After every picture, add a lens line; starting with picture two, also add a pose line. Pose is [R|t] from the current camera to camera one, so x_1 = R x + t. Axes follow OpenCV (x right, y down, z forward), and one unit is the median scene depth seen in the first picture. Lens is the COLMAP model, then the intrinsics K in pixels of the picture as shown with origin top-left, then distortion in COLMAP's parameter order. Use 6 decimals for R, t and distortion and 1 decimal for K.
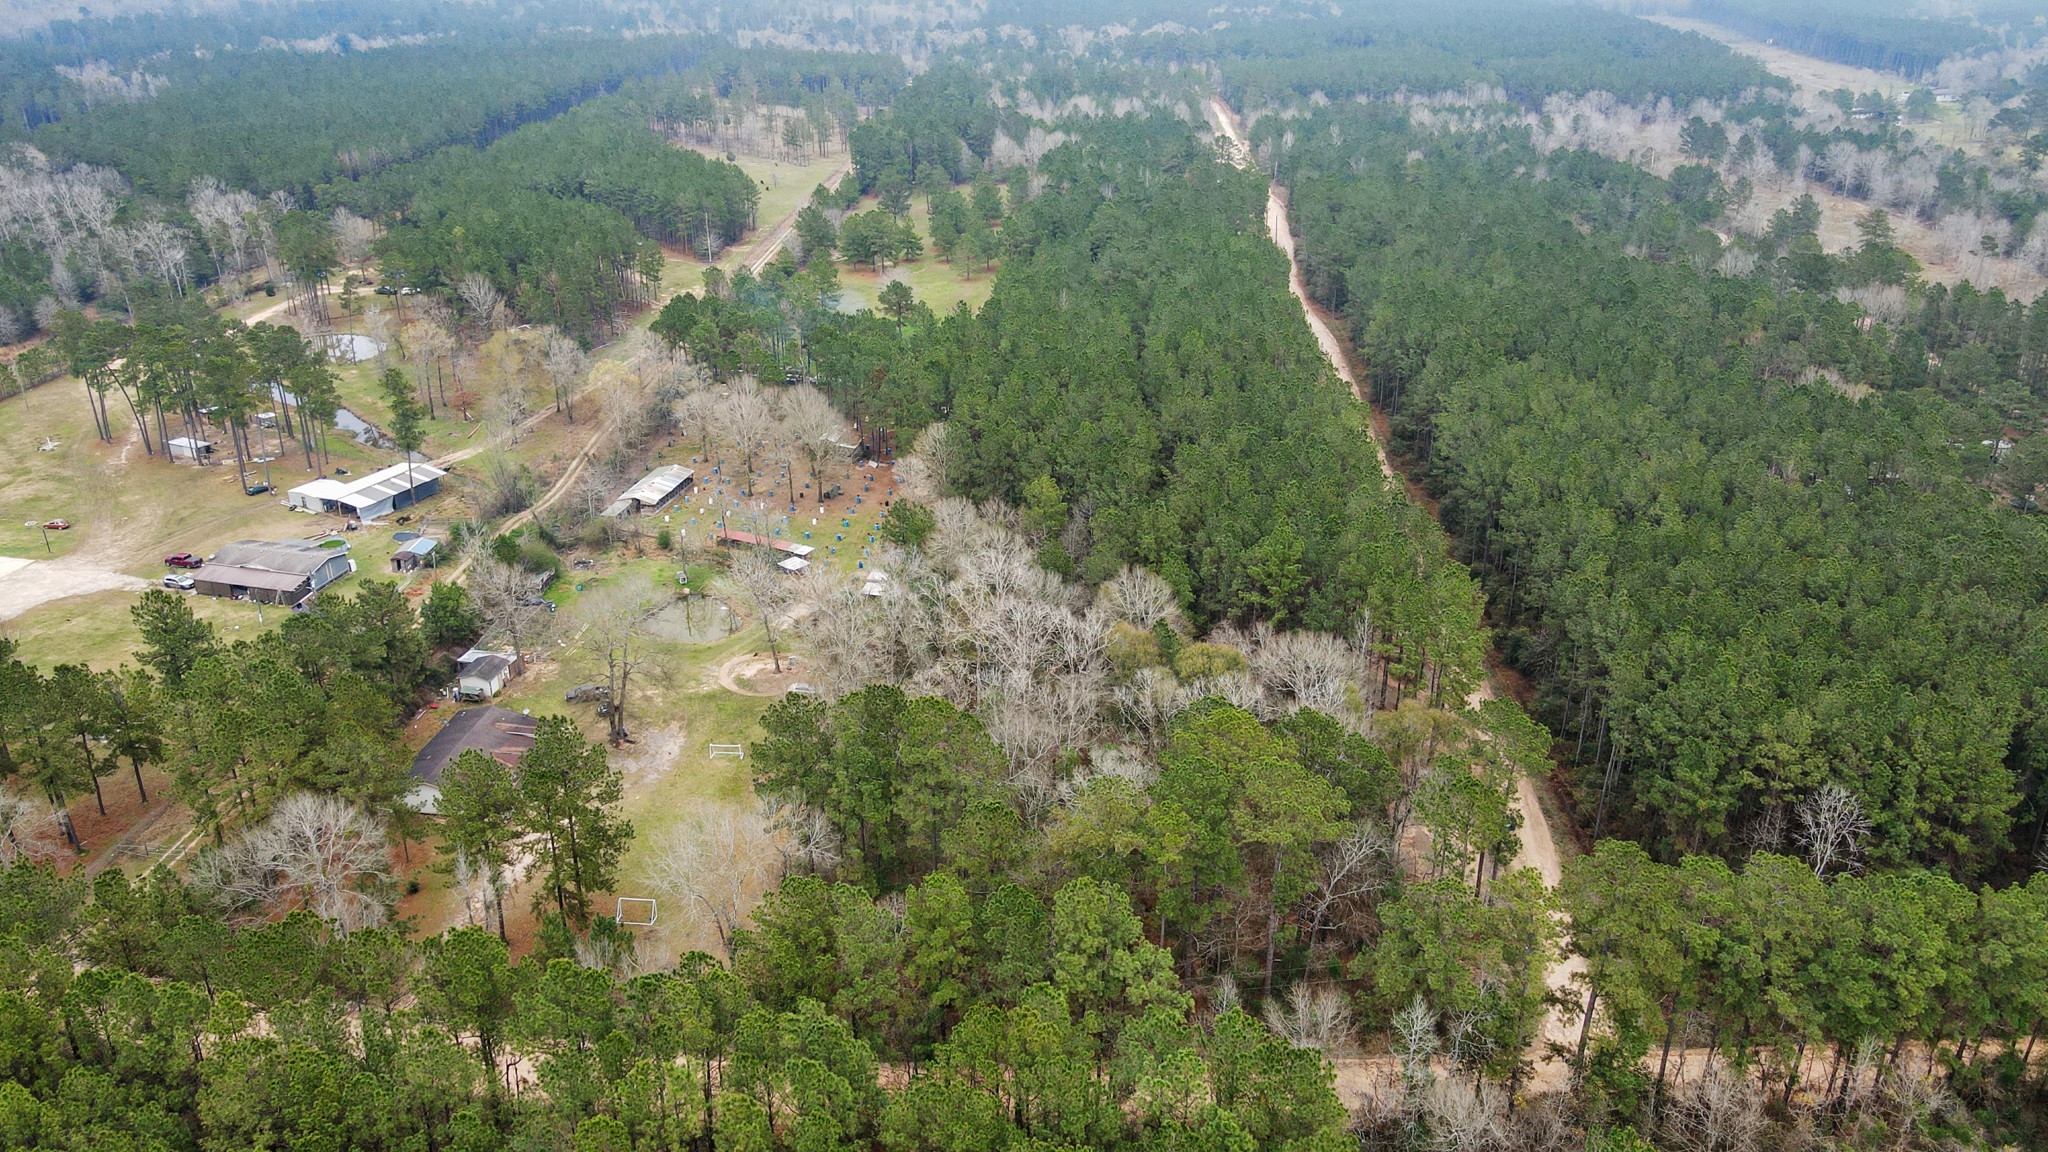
lens RADIAL K [[1500.1, 0, 1024.0], [0, 1500.1, 576.0], [0, 0, 1]] dist [0.026573, 0.001266]
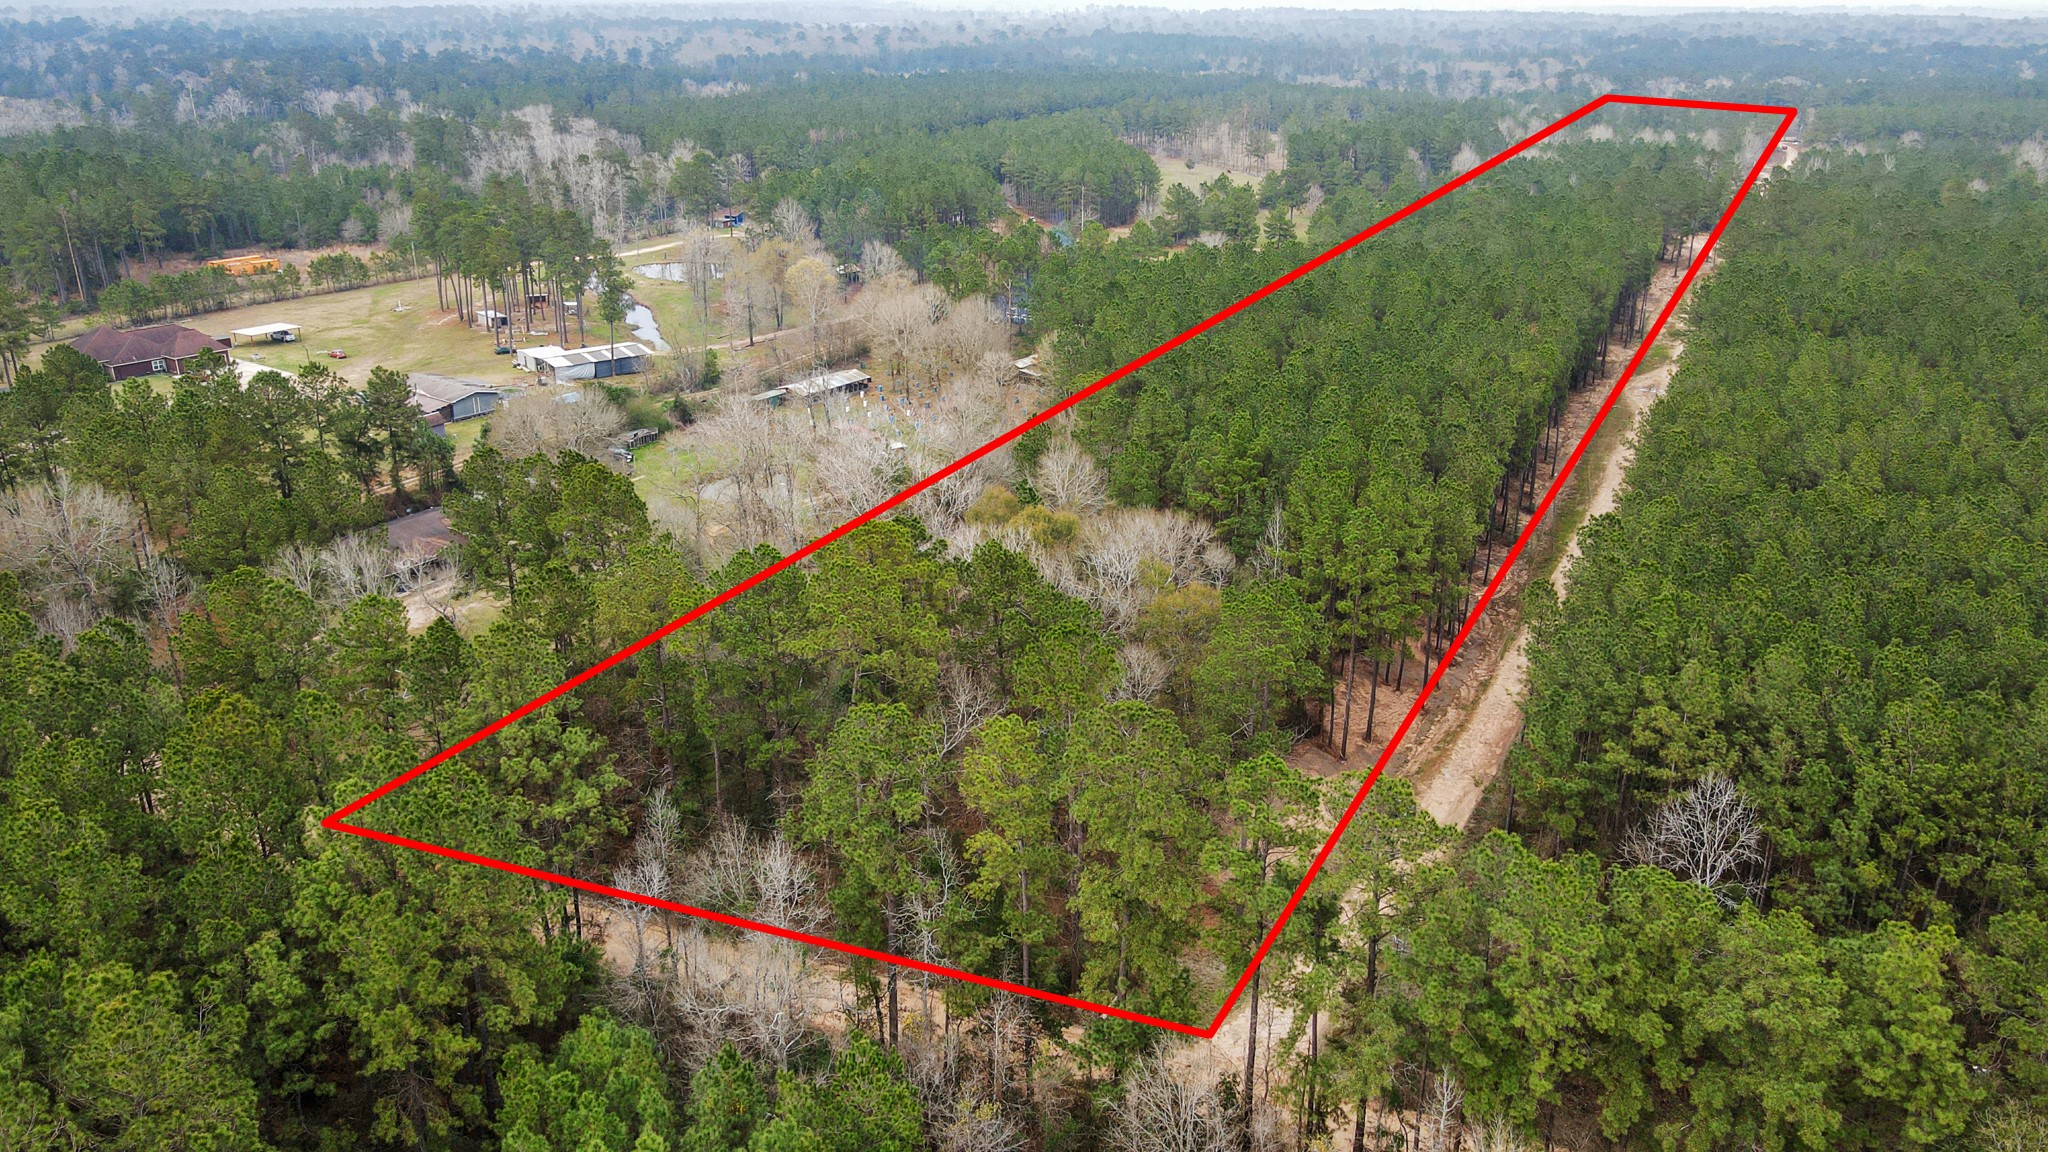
lens RADIAL K [[1509.4, 0, 1024.0], [0, 1509.4, 576.0], [0, 0, 1]] dist [0.026408, -0.009496]
pose [[0.911314, 0.149447, -0.383631, 0.170479], [-0.172319, 0.984705, -0.025742, 0.041421], [0.373917, 0.089566, 0.923127, 0.095775]]
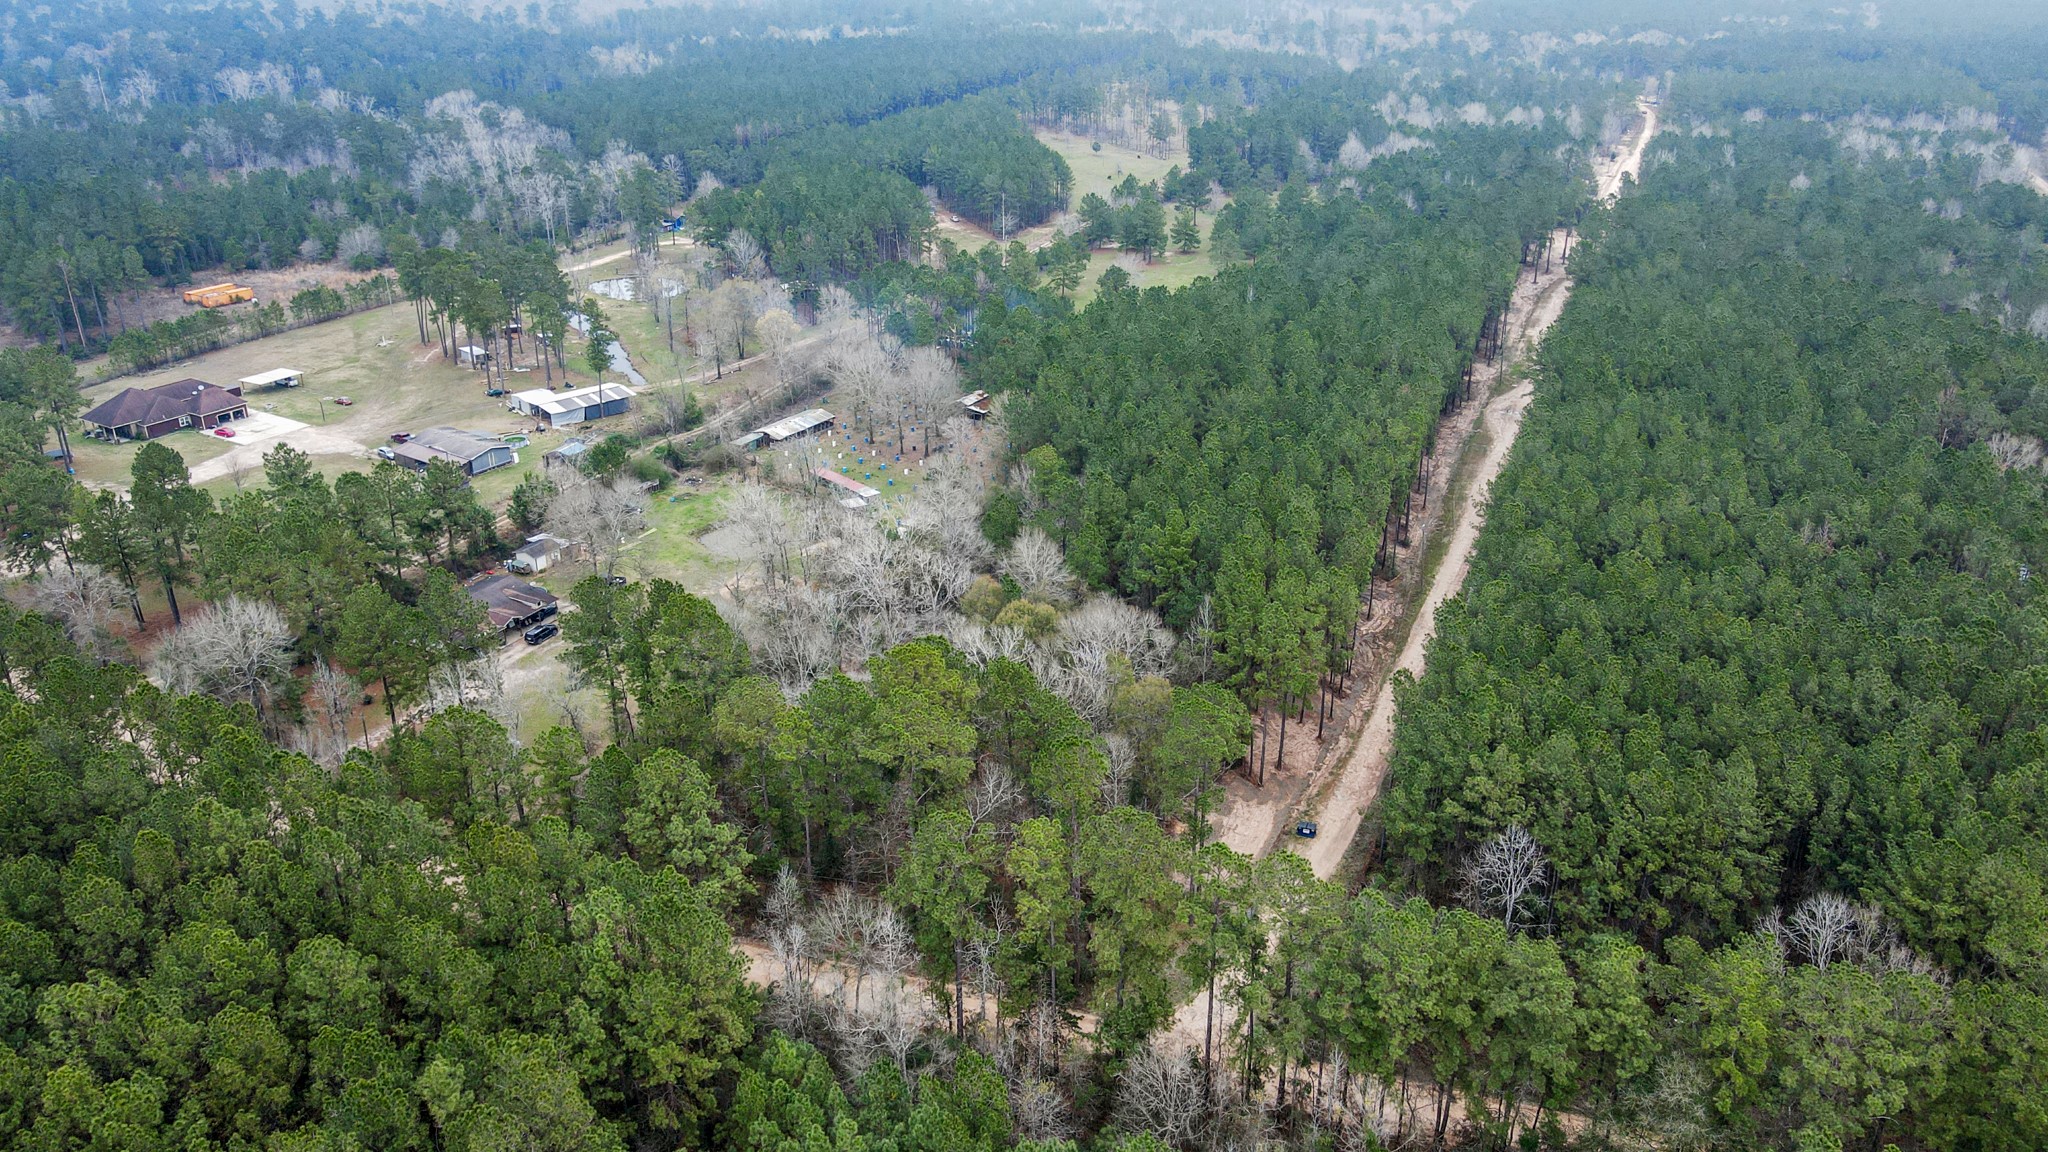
lens RADIAL K [[1509.4, 0, 1024.0], [0, 1509.4, 576.0], [0, 0, 1]] dist [0.026408, -0.009496]
pose [[0.937965, 0.140539, -0.316971, 0.178041], [-0.141938, 0.989697, 0.018797, 0.003230], [0.316347, 0.027359, 0.948249, 0.000192]]
